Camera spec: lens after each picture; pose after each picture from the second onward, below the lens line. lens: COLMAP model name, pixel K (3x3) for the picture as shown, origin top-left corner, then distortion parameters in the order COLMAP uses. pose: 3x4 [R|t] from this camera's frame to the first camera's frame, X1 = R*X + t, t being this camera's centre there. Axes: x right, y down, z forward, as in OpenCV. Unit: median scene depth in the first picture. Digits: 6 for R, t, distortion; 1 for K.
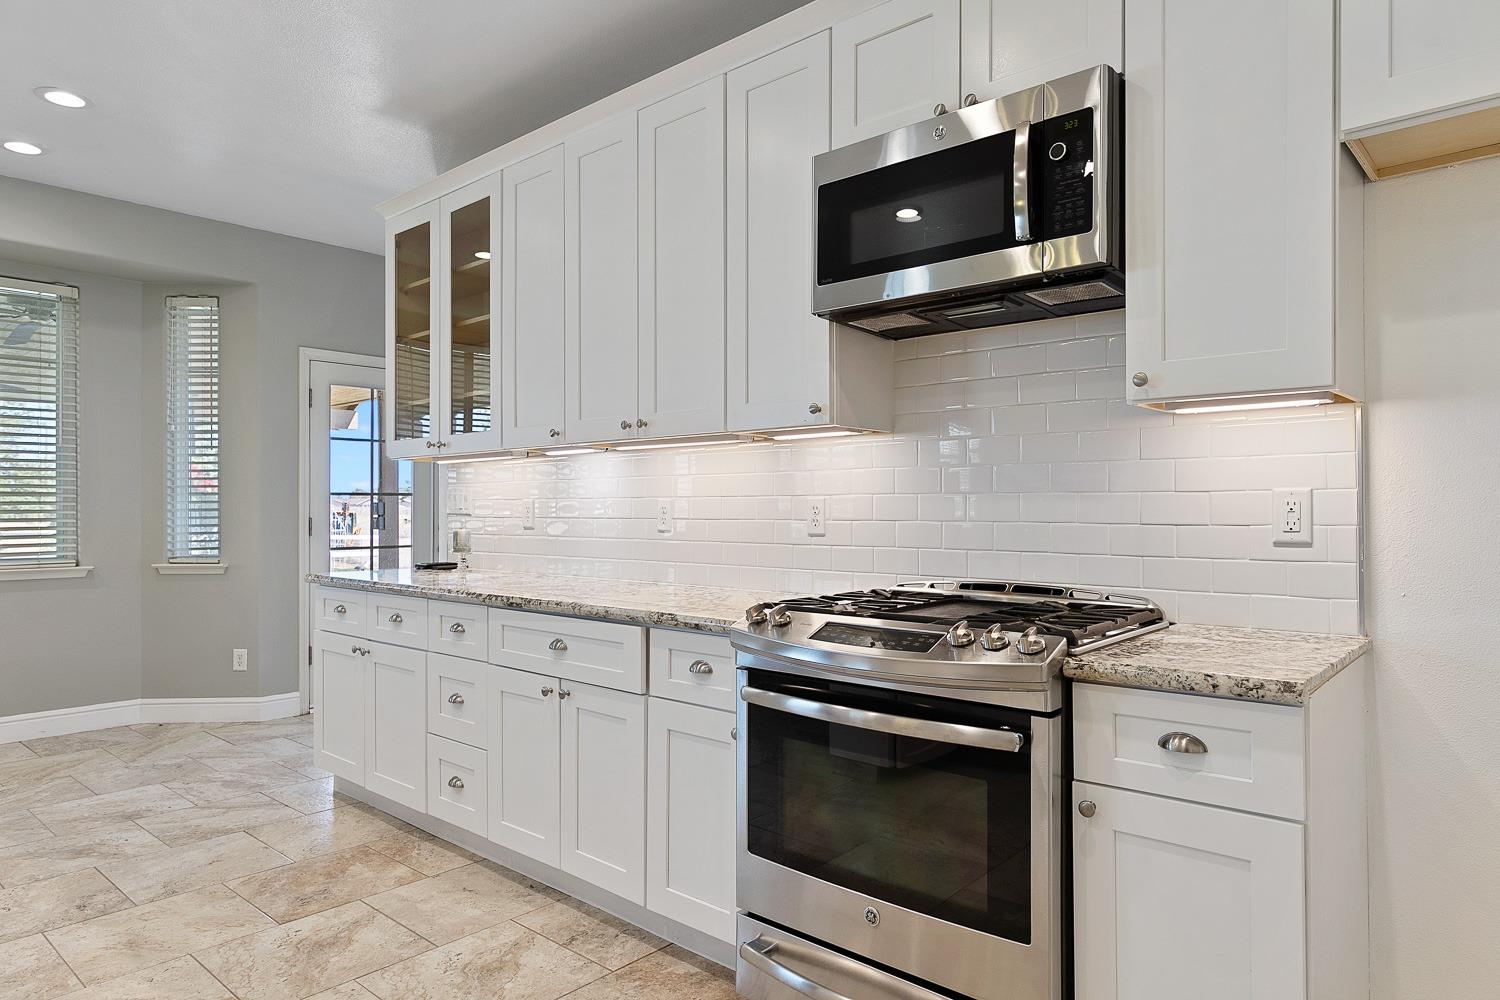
lens RADIAL K [[919.2, 0, 750.0], [0, 919.2, 500.0], [0, 0, 1]] dist [0.000331, -0.000579]
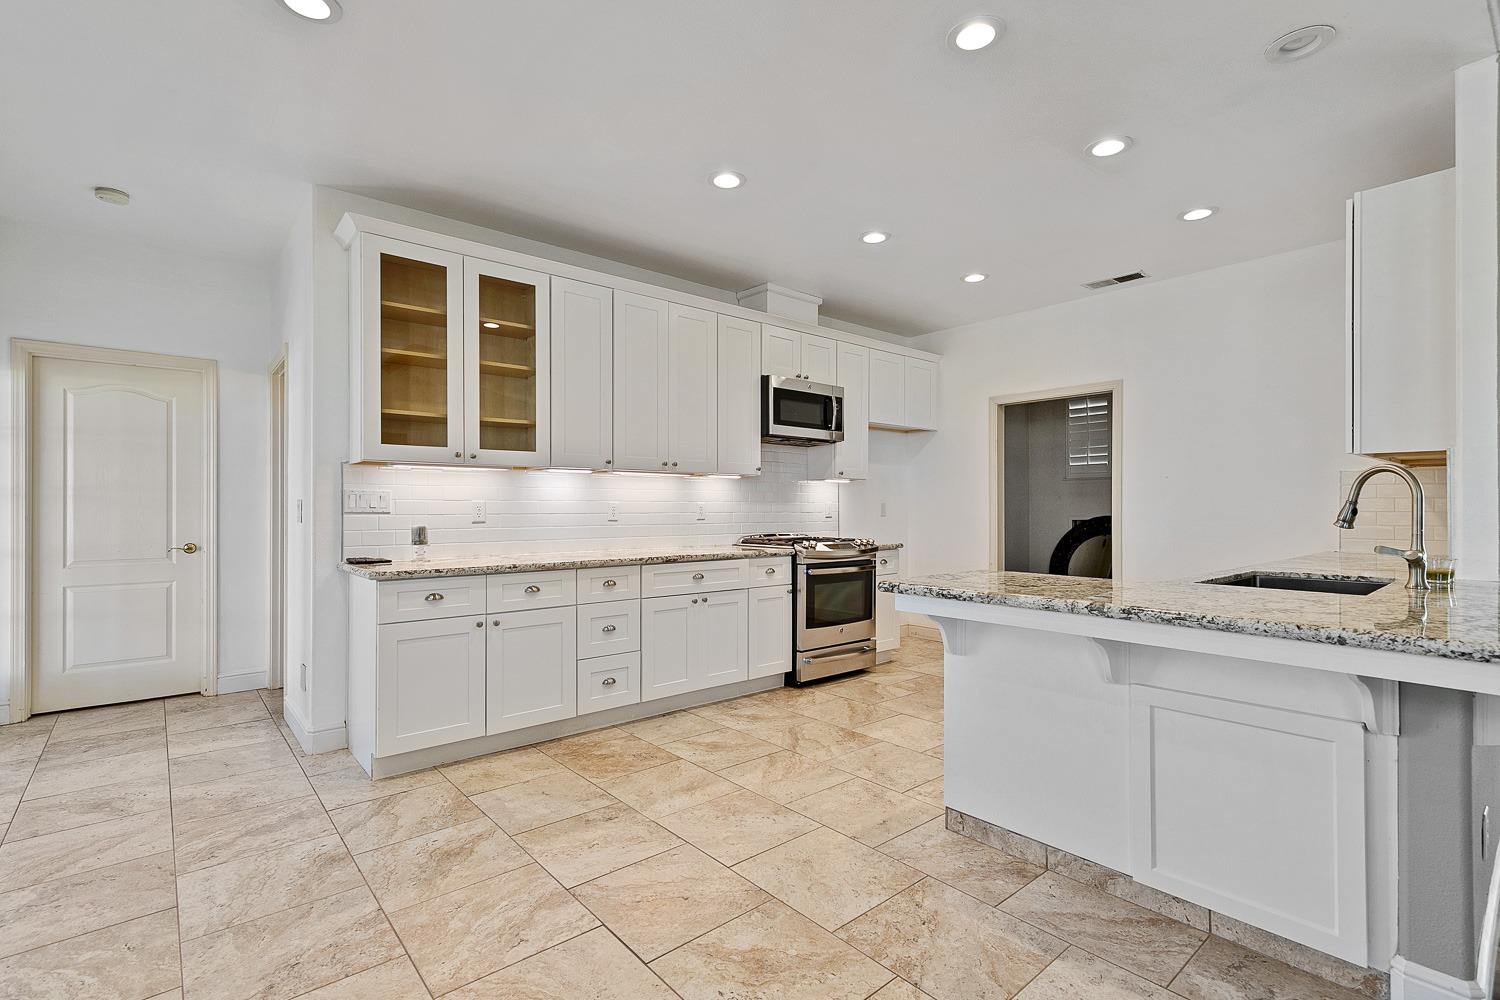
lens RADIAL K [[699.6, 0, 750.0], [0, 699.6, 500.0], [0, 0, 1]] dist [0.000677, 0.000106]
pose [[0.137585, 0.012573, 0.990410, -1.553621], [-0.008167, 0.999900, -0.011558, 0.008624], [-0.990456, -0.006498, 0.137674, 0.629684]]
